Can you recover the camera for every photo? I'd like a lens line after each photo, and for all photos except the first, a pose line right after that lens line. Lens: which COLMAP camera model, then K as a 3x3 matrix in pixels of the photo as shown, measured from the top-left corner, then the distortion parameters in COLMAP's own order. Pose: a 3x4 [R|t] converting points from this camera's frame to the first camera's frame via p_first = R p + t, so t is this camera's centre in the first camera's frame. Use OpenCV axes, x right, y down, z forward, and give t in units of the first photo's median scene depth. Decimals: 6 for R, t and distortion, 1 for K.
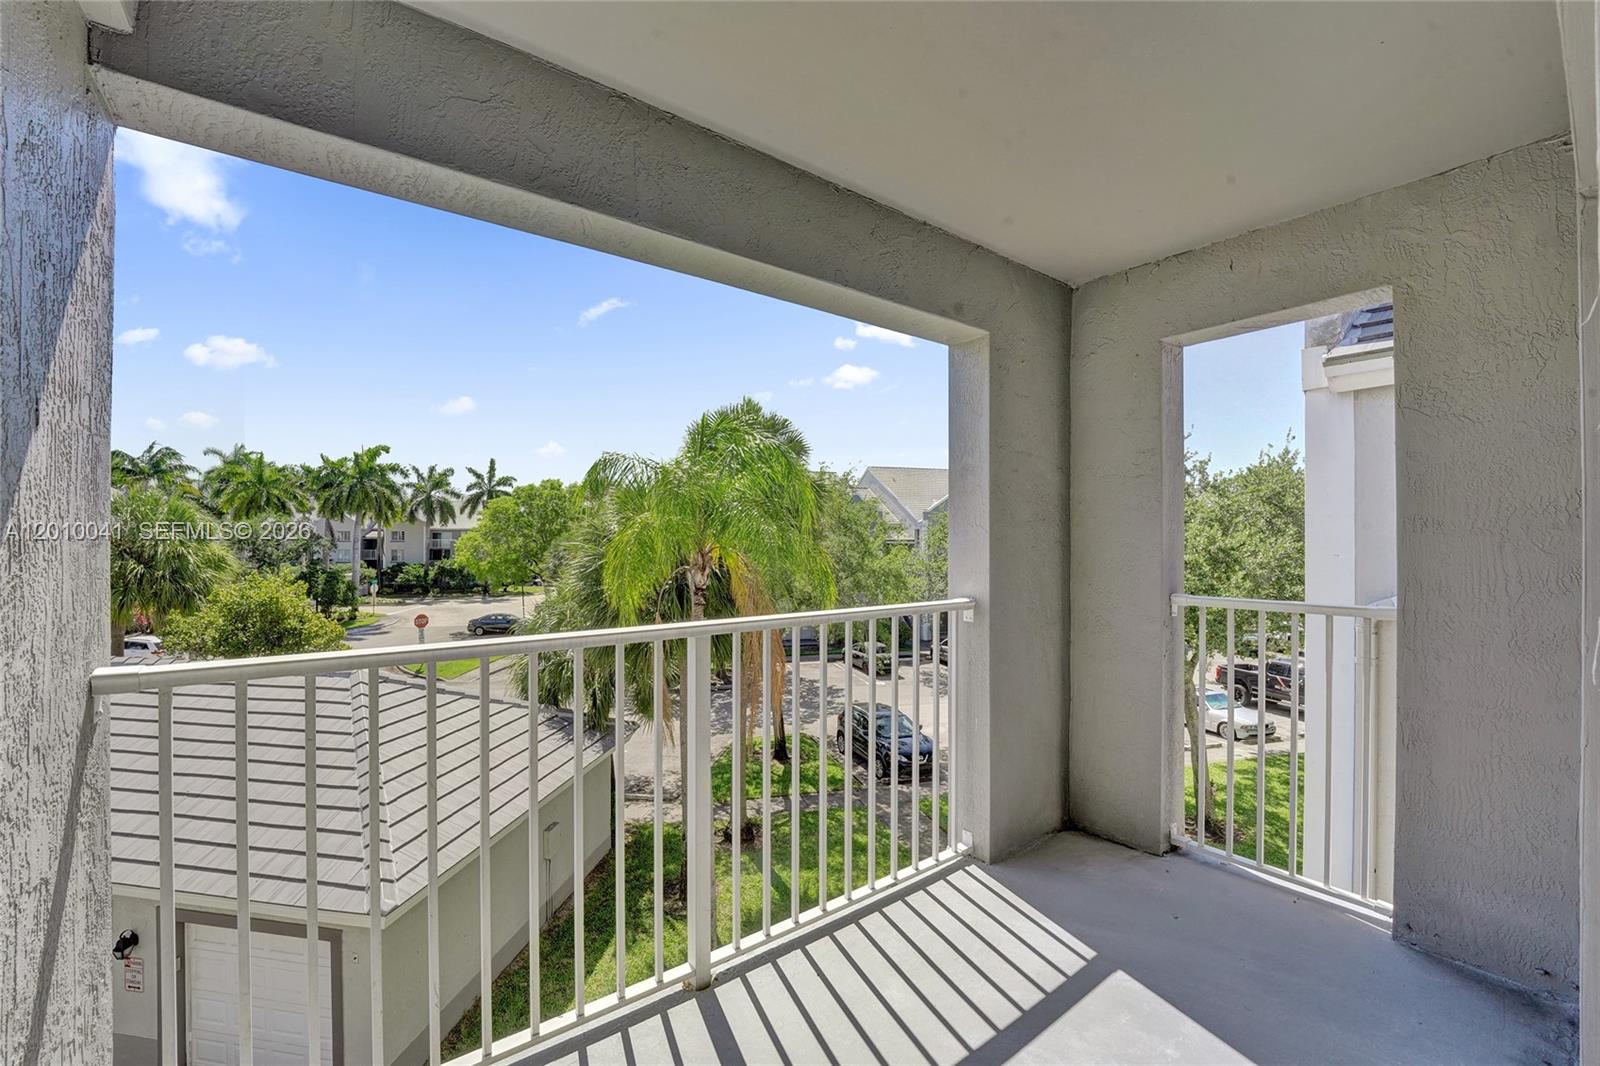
lens RADIAL K [[656.4, 0, 791.6], [0, 656.4, 532.7], [0, 0, 1]] dist [-0.026534, 0.001686]
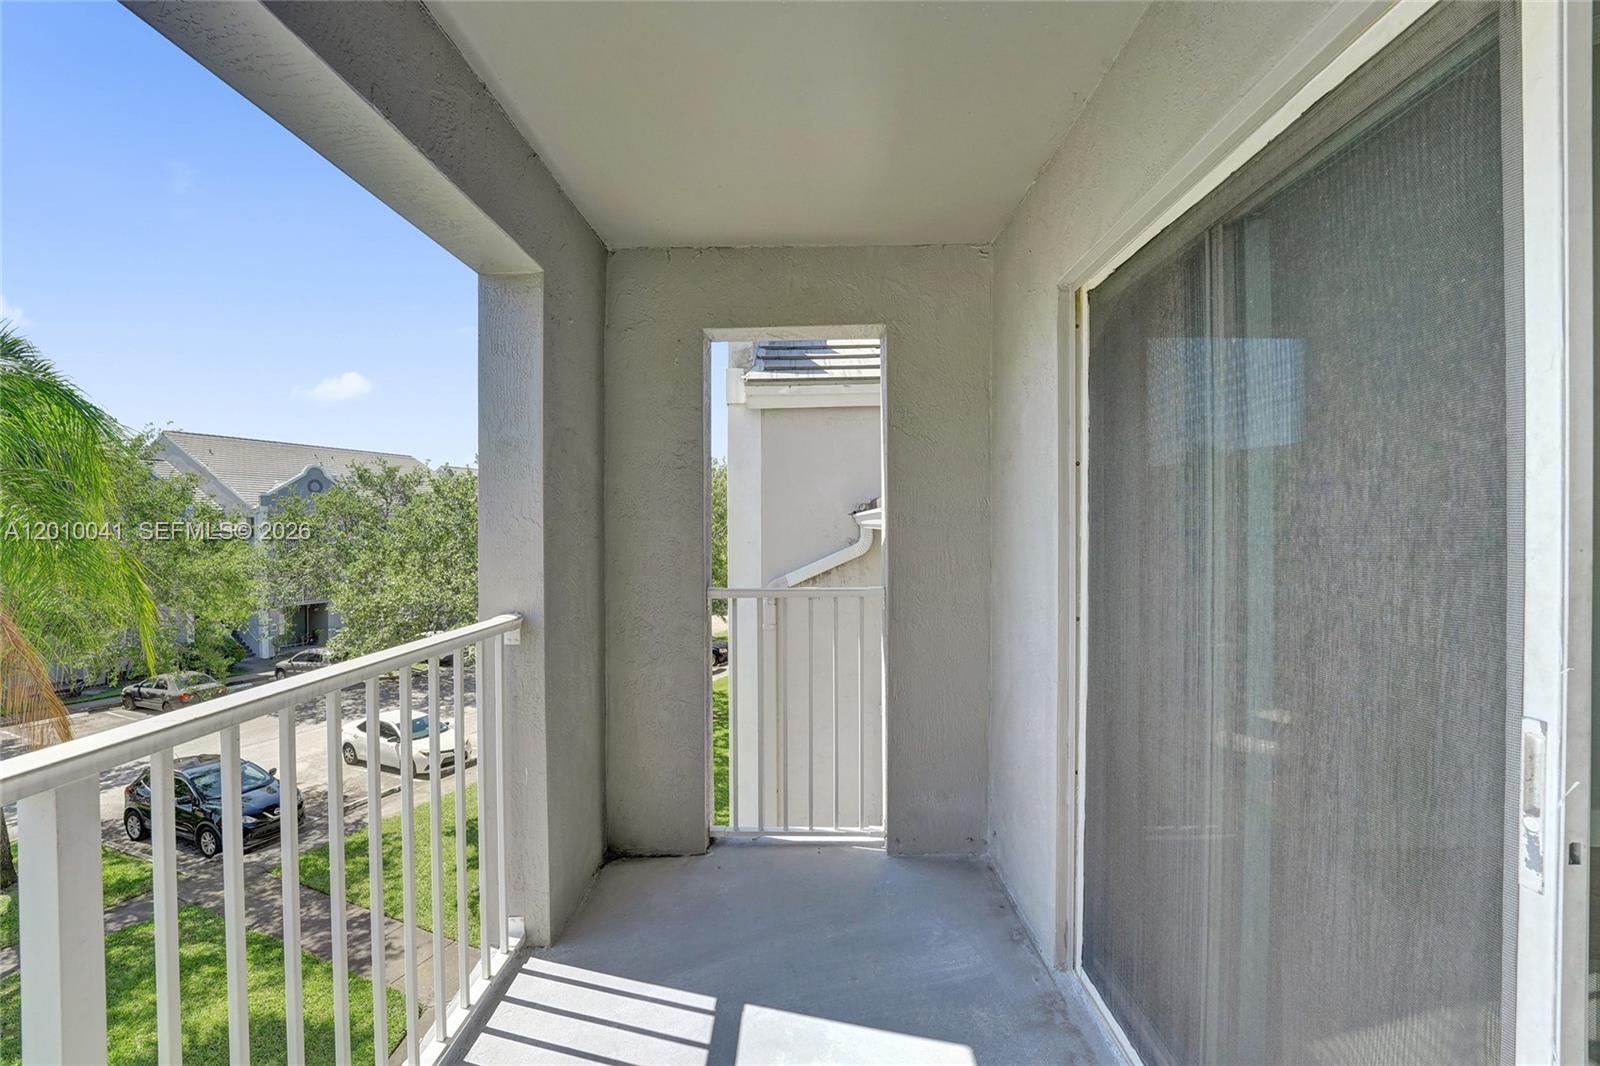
lens RADIAL K [[656.4, 0, 798.0], [0, 656.4, 530.1], [0, 0, 1]] dist [-0.026534, 0.001686]
pose [[0.618544, -0.009316, 0.785695, -0.118894], [-0.001167, 0.999918, 0.012775, -0.007845], [-0.785749, -0.008819, 0.618482, 0.271489]]
